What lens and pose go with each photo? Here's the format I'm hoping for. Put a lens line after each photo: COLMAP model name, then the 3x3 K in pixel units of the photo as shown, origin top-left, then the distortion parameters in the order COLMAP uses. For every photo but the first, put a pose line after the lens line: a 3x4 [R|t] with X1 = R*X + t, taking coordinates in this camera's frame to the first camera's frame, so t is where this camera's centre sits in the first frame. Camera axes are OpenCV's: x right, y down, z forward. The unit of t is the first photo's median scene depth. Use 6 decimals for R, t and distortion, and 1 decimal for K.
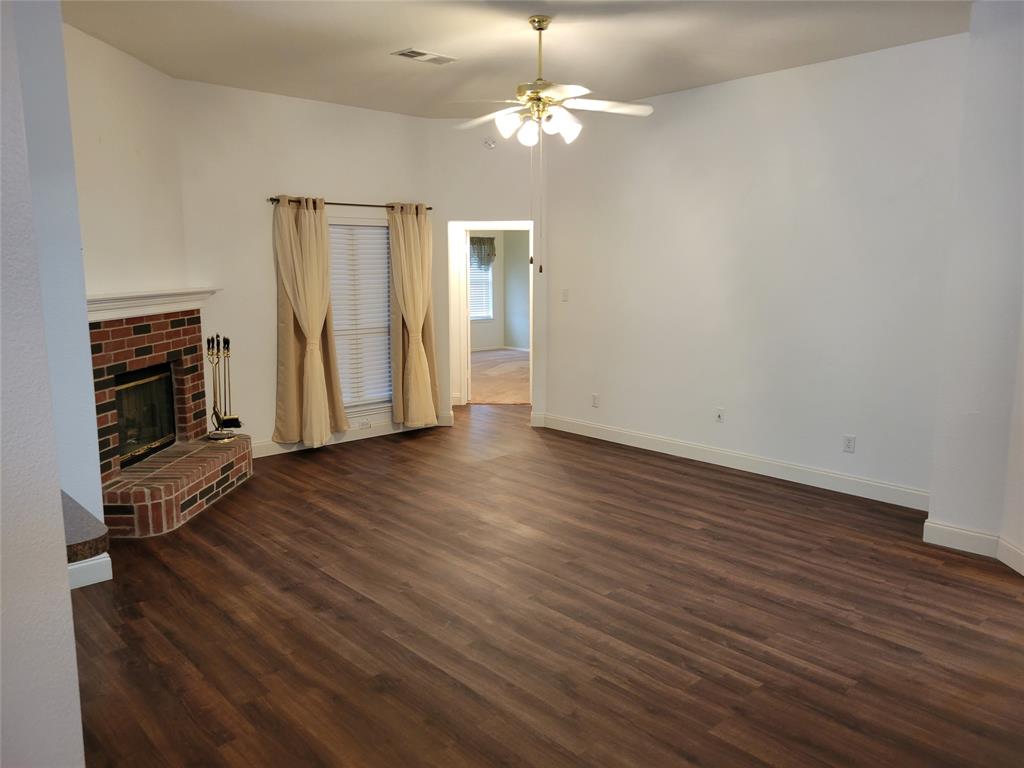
lens RADIAL K [[764.0, 0, 512.0], [0, 764.0, 384.0], [0, 0, 1]] dist [0.025222, -0.014628]
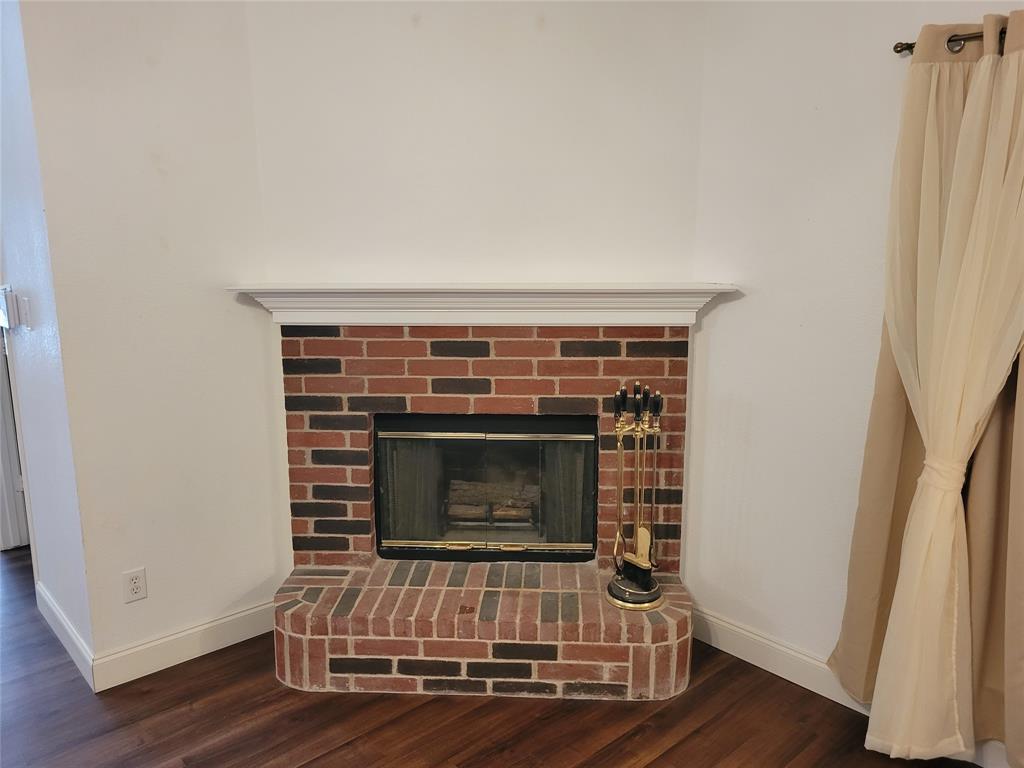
lens RADIAL K [[764.0, 0, 512.0], [0, 764.0, 384.0], [0, 0, 1]] dist [0.025222, -0.014628]
pose [[0.005786, 0.184150, -0.982881, 0.089886], [-0.153928, 0.971347, 0.181083, -0.162515], [0.988065, 0.150245, 0.033966, 1.072909]]
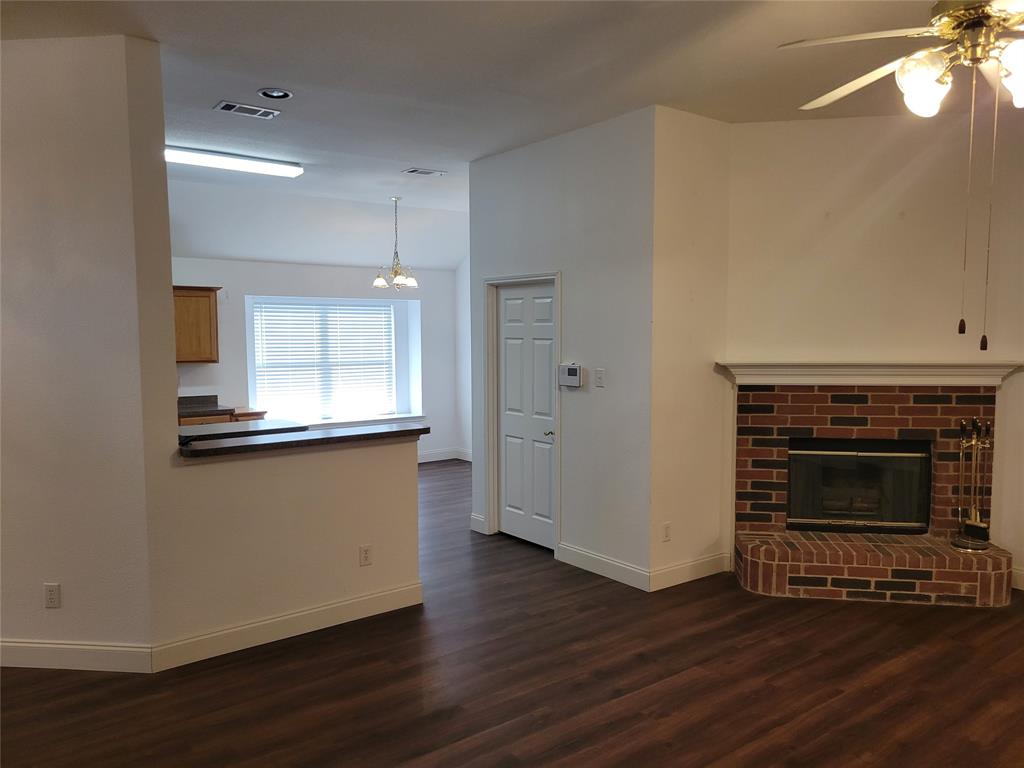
lens RADIAL K [[764.0, 0, 512.0], [0, 764.0, 384.0], [0, 0, 1]] dist [0.025222, -0.014628]
pose [[-0.093744, 0.068919, -0.993208, 0.550153], [-0.151879, 0.984935, 0.082680, -0.110459], [0.983944, 0.158598, -0.081864, 0.687298]]
